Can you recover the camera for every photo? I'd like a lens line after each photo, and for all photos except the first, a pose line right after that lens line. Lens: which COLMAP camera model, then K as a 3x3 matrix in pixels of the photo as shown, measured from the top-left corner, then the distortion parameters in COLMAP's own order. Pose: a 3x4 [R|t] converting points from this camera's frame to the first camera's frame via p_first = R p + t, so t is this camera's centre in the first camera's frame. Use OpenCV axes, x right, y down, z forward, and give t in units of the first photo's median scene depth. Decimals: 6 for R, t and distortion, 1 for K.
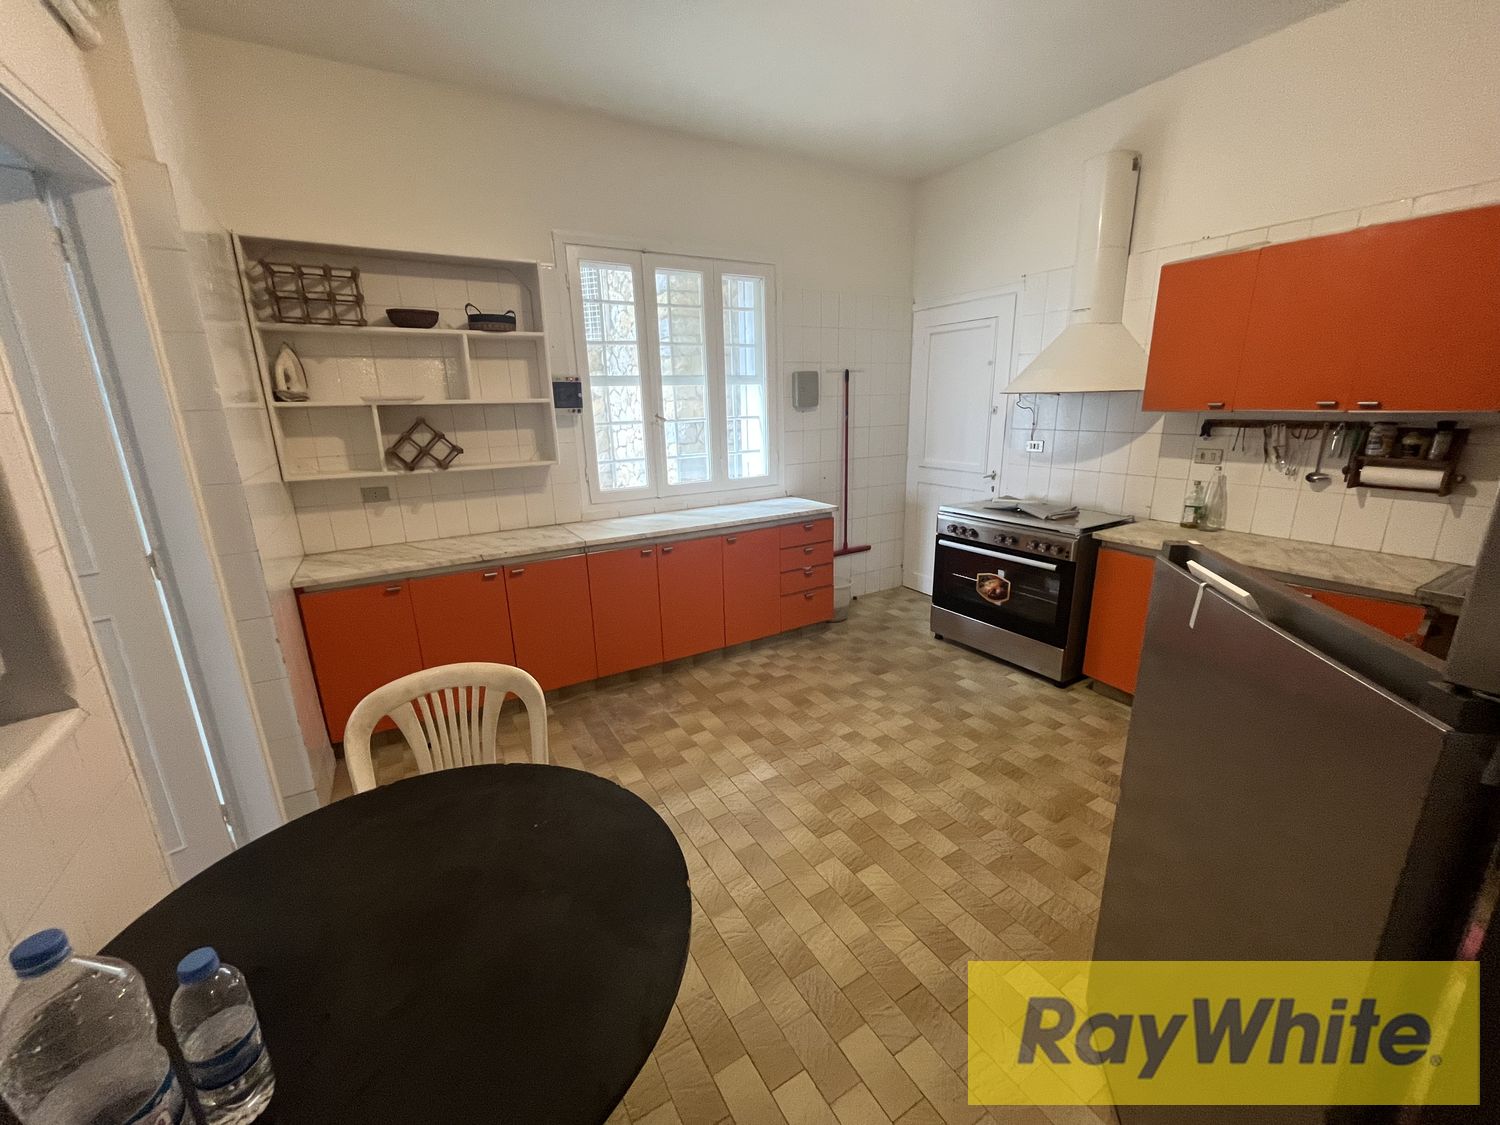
lens RADIAL K [[604.6, 0, 750.0], [0, 604.6, 562.5], [0, 0, 1]] dist [-0.001582, -0.000272]
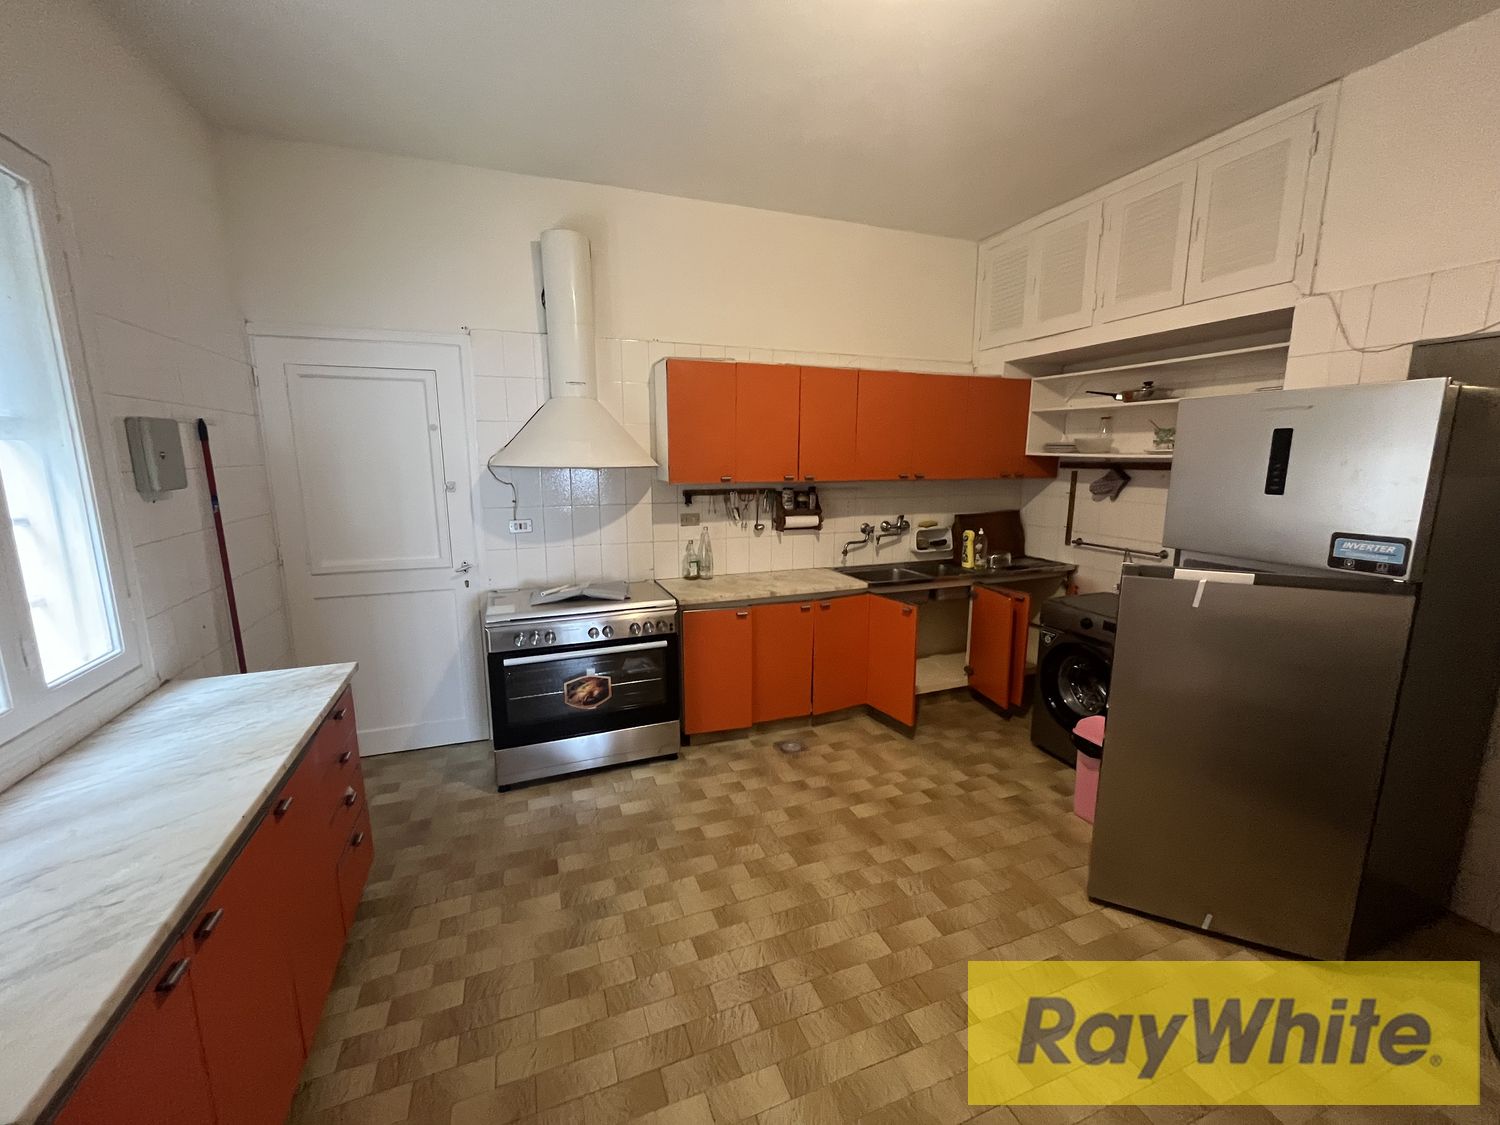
lens RADIAL K [[604.6, 0, 750.0], [0, 604.6, 562.5], [0, 0, 1]] dist [-0.001582, -0.000272]
pose [[0.168877, -0.149362, 0.974254, -0.418690], [0.252831, 0.961943, 0.103649, -0.190334], [-0.952658, 0.228817, 0.200213, 0.669871]]
